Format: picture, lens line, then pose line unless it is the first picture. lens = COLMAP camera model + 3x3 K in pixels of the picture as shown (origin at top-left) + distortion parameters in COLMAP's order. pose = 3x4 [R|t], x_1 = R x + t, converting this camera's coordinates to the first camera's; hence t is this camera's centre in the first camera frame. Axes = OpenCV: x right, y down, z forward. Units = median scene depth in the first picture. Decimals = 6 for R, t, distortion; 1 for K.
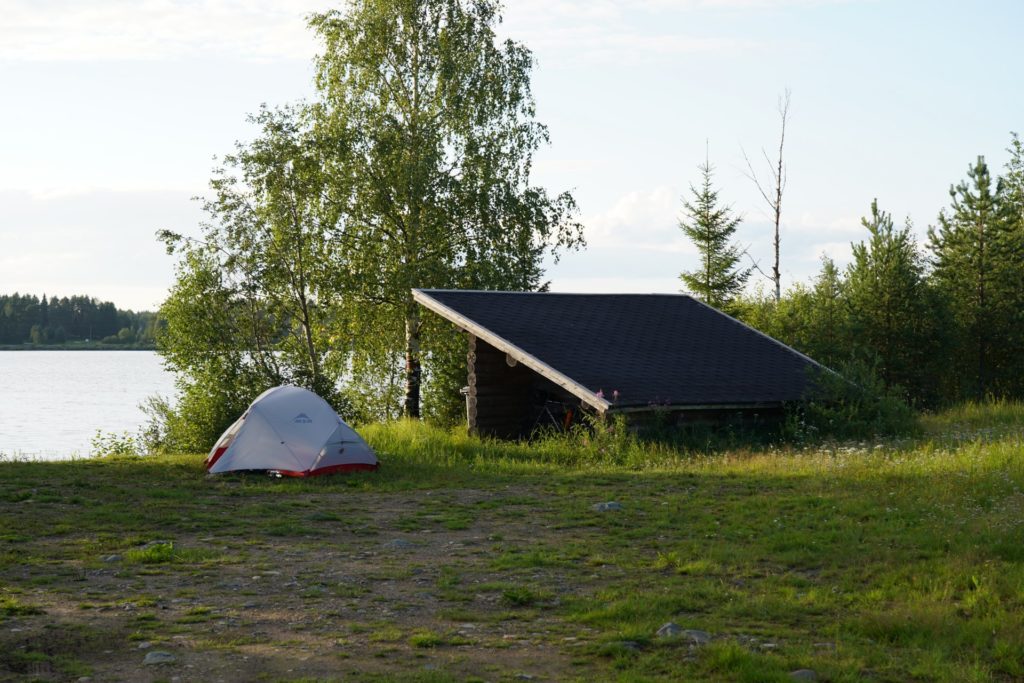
lens RADIAL K [[1889.5, 0, 512.0], [0, 1889.5, 341.5], [0, 0, 1]] dist [0.035621, 0.107666]
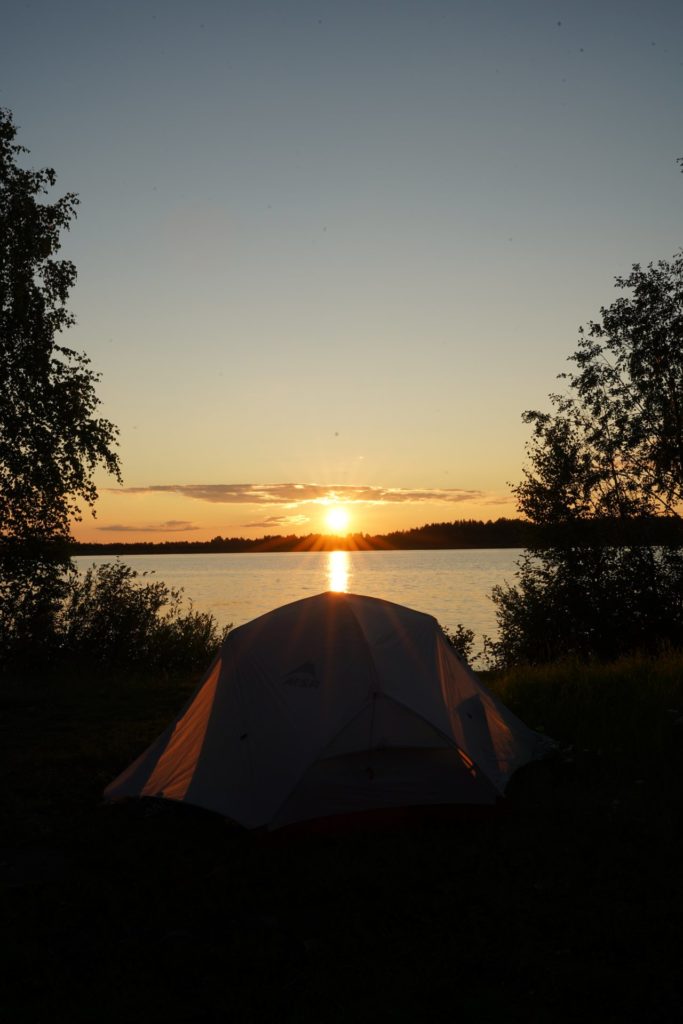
lens RADIAL K [[997.3, 0, 341.5], [0, 997.3, 512.0], [0, 0, 1]] dist [0.003241, -0.008356]
pose [[0.842003, -0.027674, -0.538762, 0.004648], [0.011697, 0.999385, -0.033053, 0.006881], [0.539346, 0.021529, 0.841809, 0.526555]]
